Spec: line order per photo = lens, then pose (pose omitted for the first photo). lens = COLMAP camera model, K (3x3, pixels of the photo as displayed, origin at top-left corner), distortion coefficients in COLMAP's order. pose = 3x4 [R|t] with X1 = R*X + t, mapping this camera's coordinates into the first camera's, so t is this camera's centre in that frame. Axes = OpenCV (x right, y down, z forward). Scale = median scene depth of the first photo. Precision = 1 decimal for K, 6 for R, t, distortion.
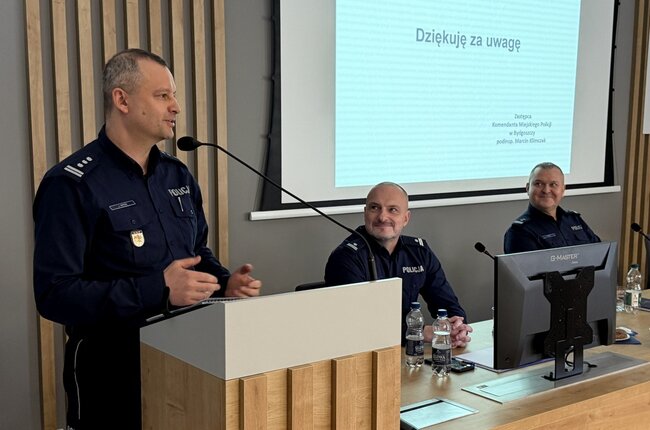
lens RADIAL K [[888.0, 0, 344.9], [0, 888.0, 233.6], [0, 0, 1]] dist [0.086963, 0.000000]
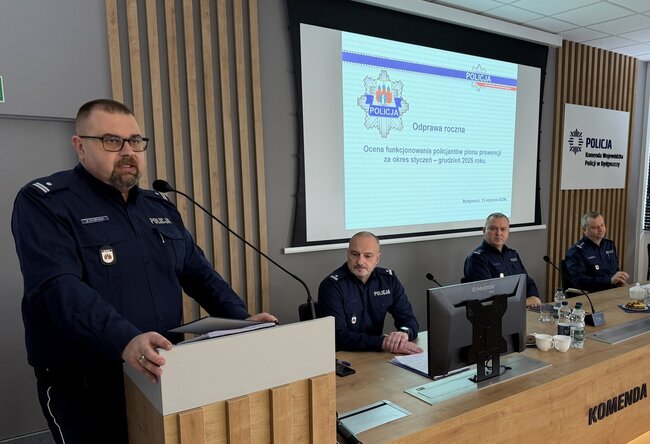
lens RADIAL K [[545.7, 0, 380.1], [0, 545.7, 248.3], [0, 0, 1]] dist [0.054903, -0.060148]
pose [[0.999804, -0.011539, -0.016098, 0.105716], [0.011469, 0.999925, -0.004389, -0.030394], [0.016147, 0.004204, 0.999861, 0.188114]]
